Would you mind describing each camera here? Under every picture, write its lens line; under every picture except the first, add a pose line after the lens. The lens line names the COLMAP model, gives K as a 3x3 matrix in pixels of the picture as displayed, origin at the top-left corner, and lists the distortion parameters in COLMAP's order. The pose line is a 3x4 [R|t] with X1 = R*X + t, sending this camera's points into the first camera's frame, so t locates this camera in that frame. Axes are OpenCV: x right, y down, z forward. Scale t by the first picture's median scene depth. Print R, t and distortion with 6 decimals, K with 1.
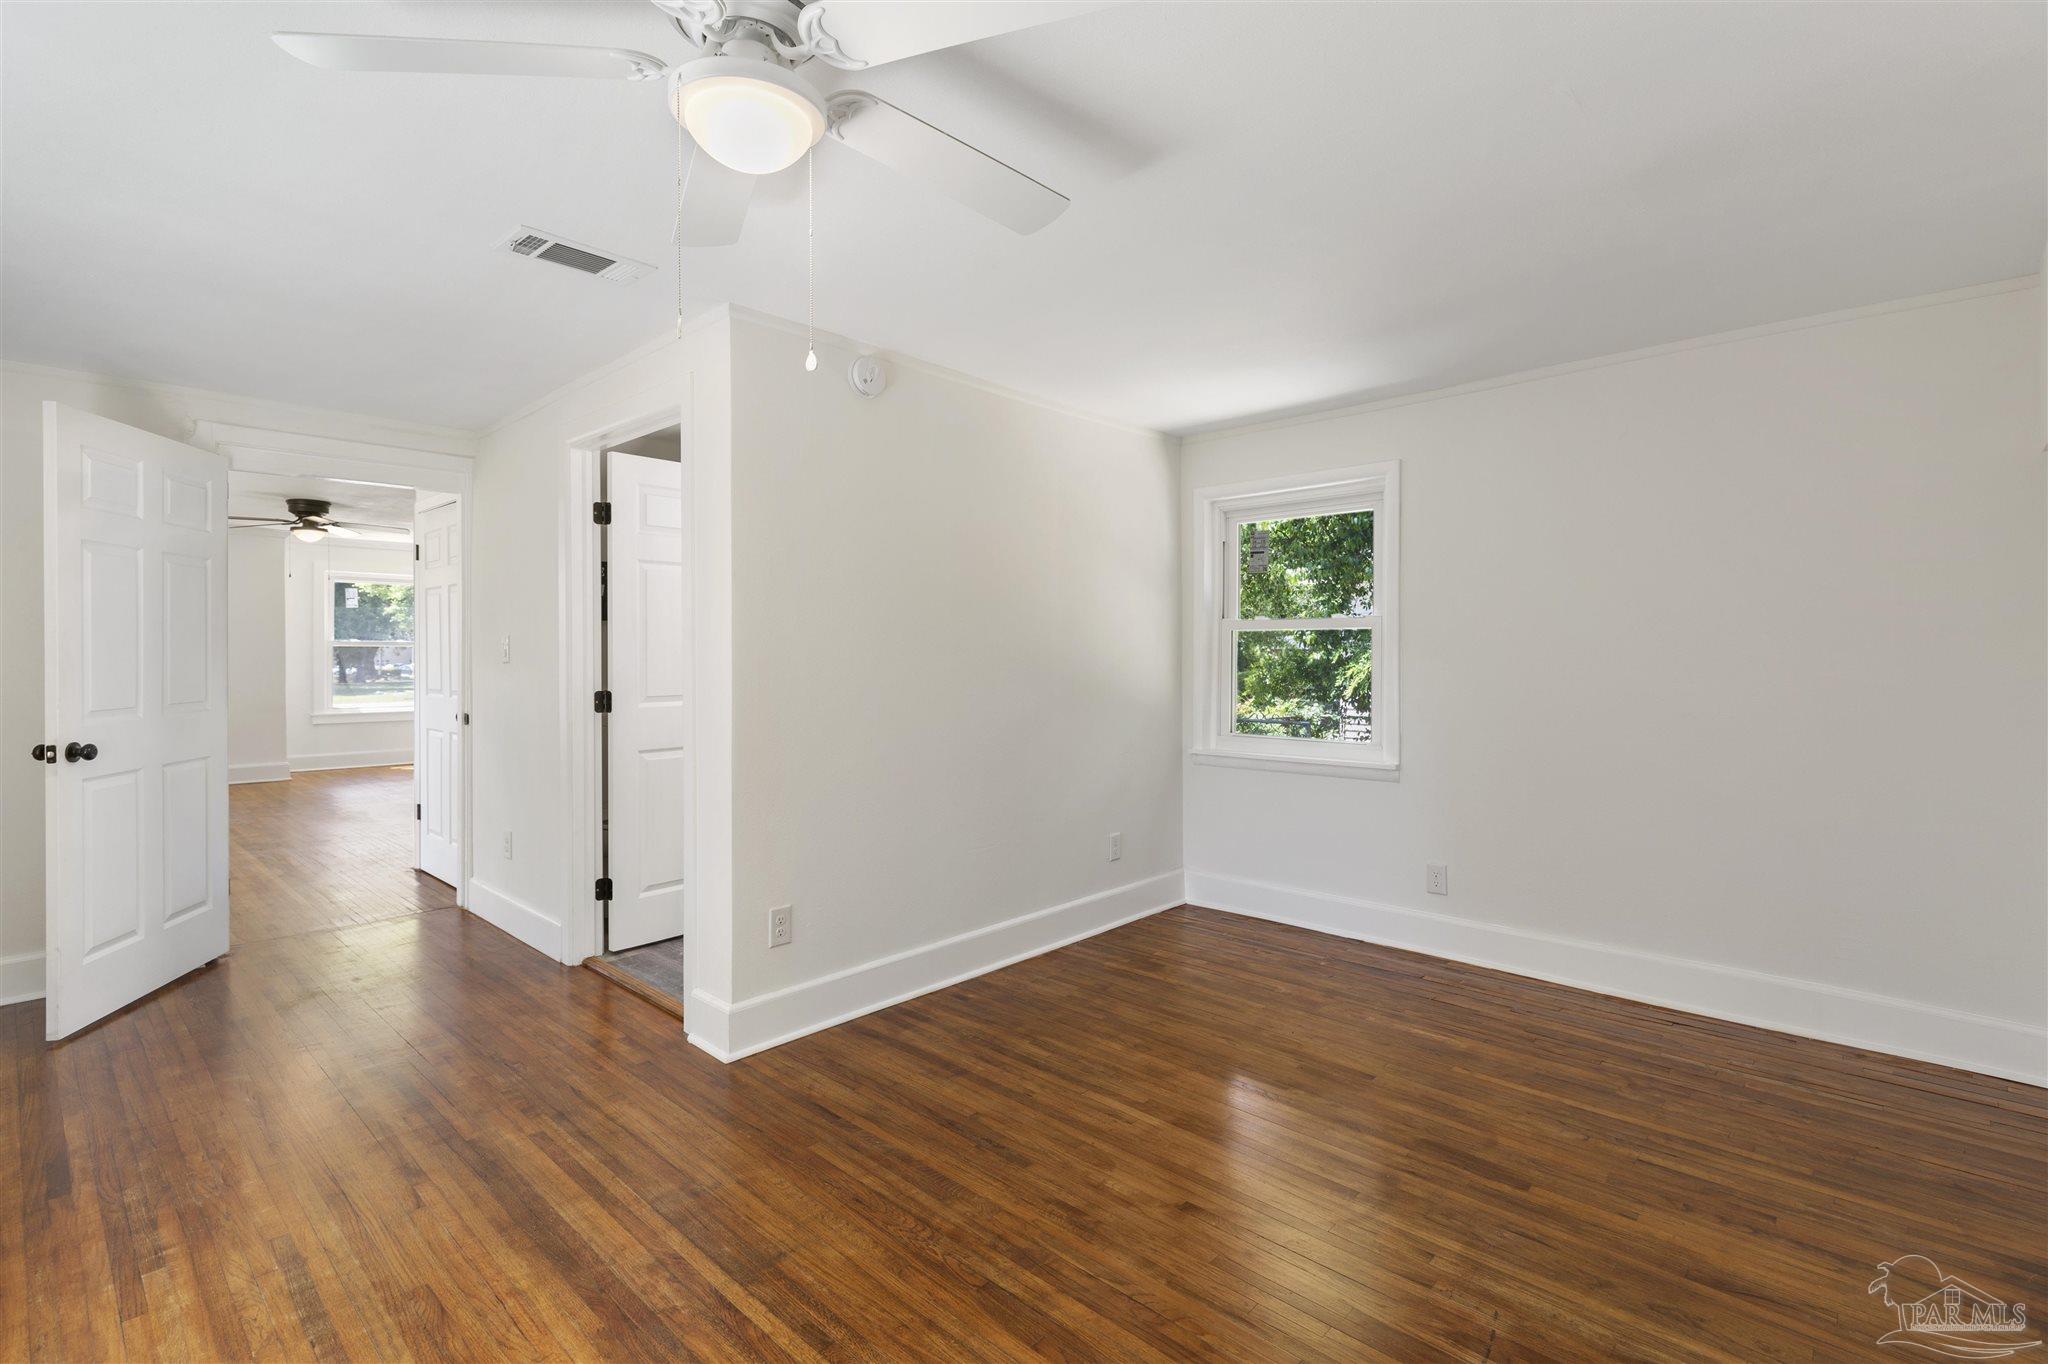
lens RADIAL K [[939.2, 0, 1025.2], [0, 939.2, 670.9], [0, 0, 1]] dist [0.002333, 0.000186]
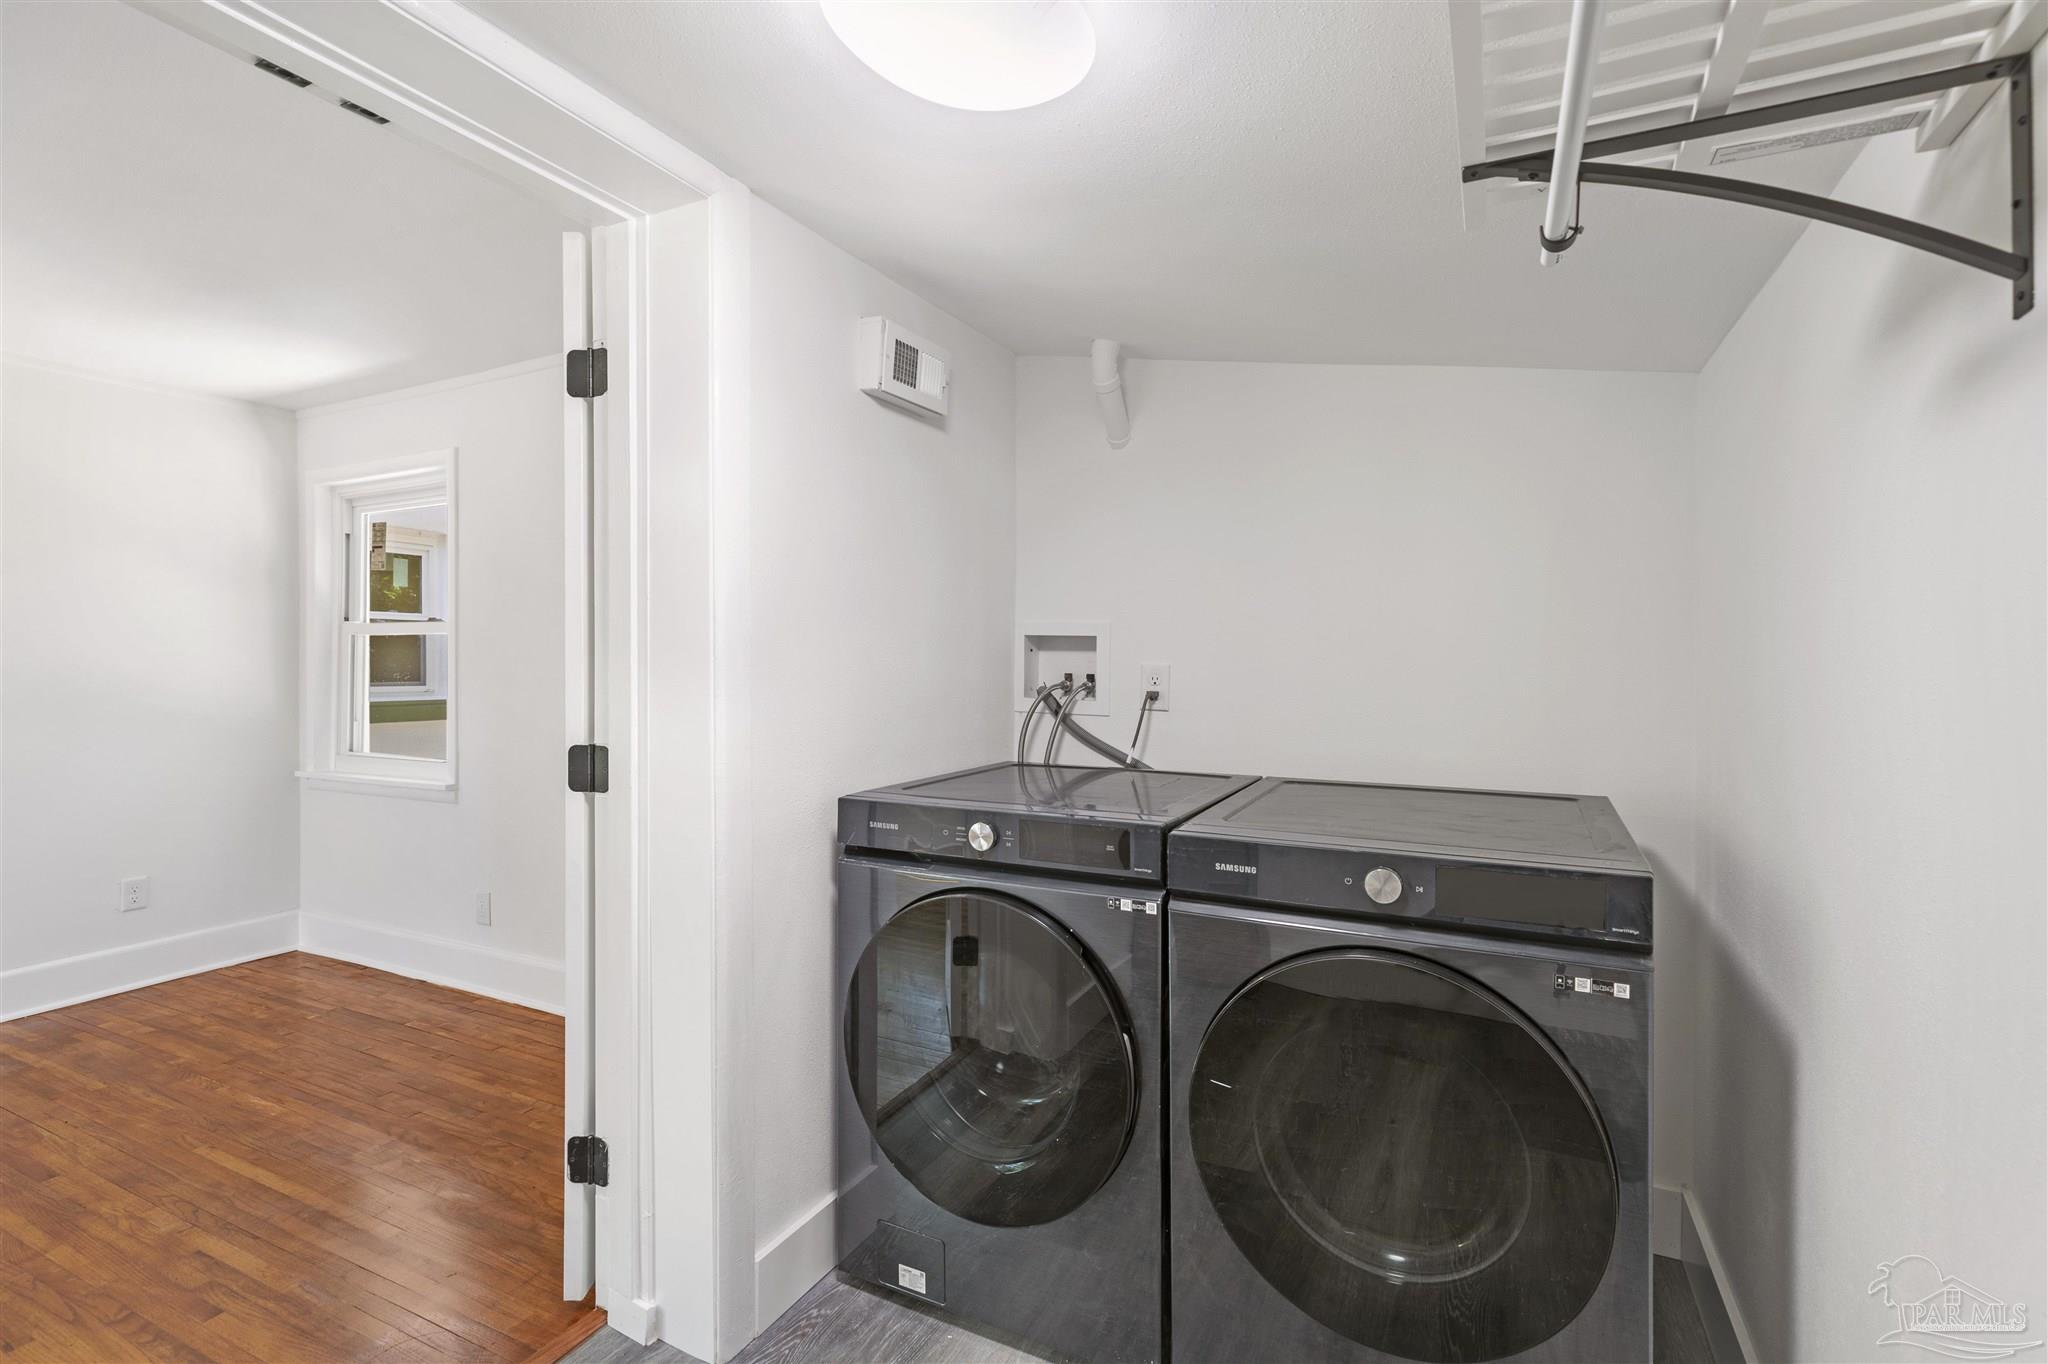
lens RADIAL K [[939.2, 0, 1025.2], [0, 939.2, 670.9], [0, 0, 1]] dist [0.002333, 0.000186]
pose [[0.954806, -0.000118, 0.297230, 0.676214], [0.001387, 0.999991, -0.004059, -0.005614], [-0.297227, 0.004288, 0.954797, -0.032226]]
